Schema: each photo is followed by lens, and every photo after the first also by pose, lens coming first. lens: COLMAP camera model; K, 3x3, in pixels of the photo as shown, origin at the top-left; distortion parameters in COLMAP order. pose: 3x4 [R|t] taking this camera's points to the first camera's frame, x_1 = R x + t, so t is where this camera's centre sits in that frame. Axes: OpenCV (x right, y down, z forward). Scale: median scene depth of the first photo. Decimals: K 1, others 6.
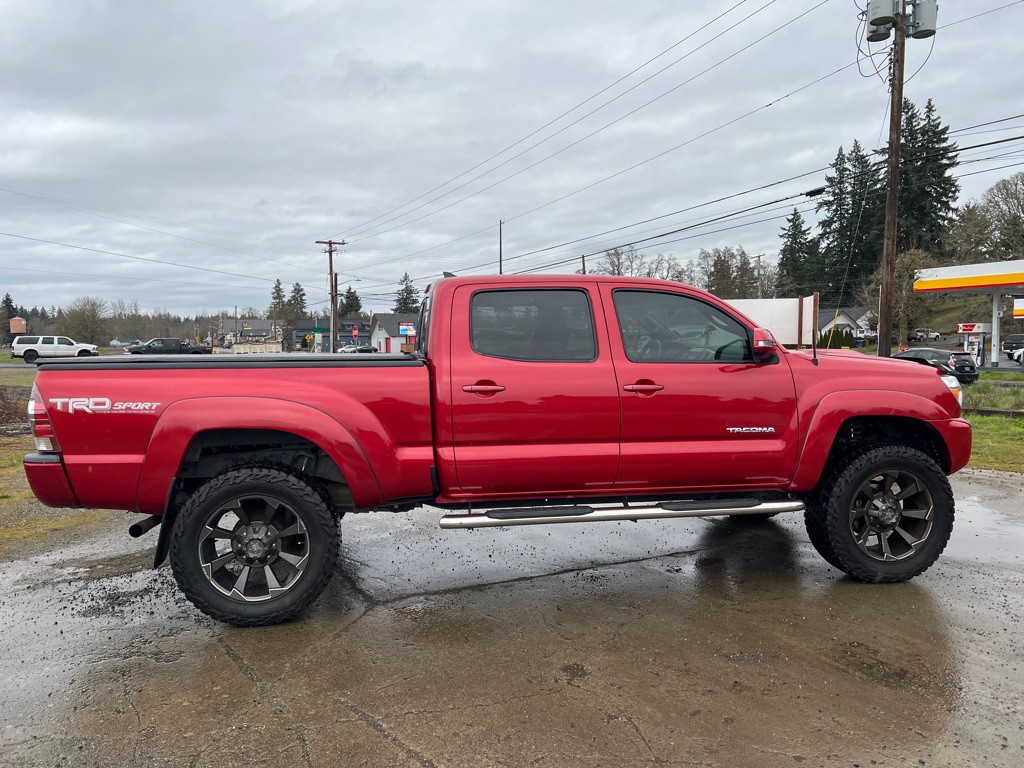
lens RADIAL K [[767.7, 0, 507.7], [0, 767.7, 388.8], [0, 0, 1]] dist [0.054903, -0.065827]
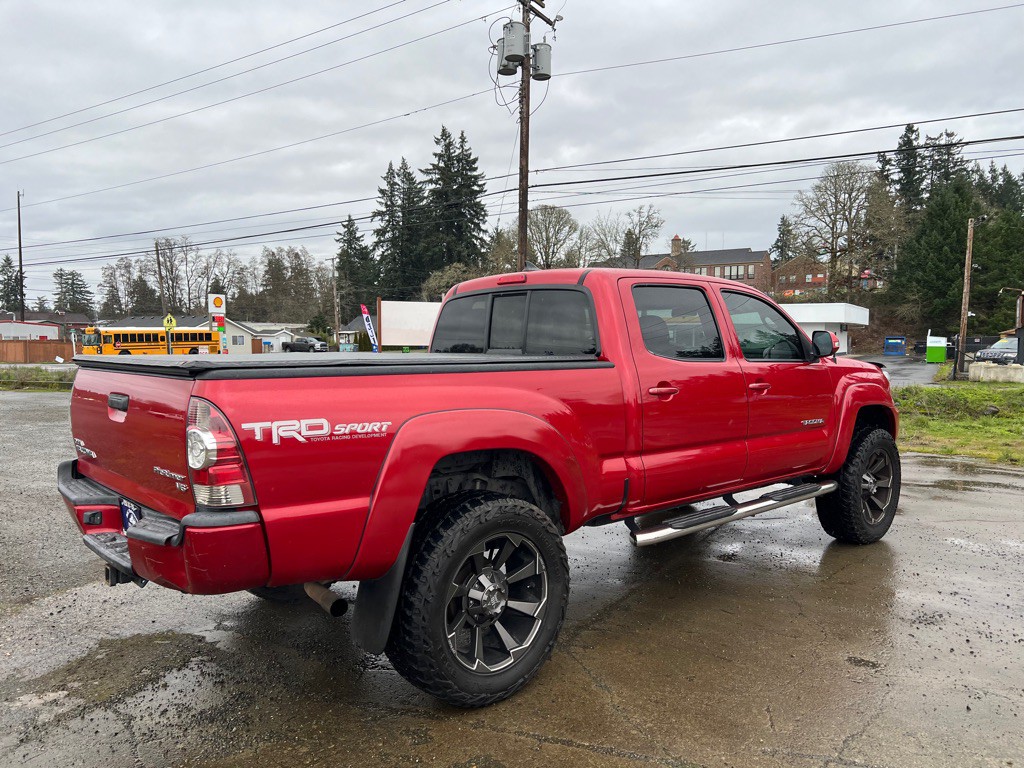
lens RADIAL K [[767.1, 0, 517.9], [0, 767.1, 388.5], [0, 0, 1]] dist [0.064474, -0.078372]
pose [[0.836244, -0.024656, 0.547803, -0.559272], [0.025124, 0.999662, 0.006641, -0.010995], [-0.547782, 0.008210, 0.836581, 0.254599]]
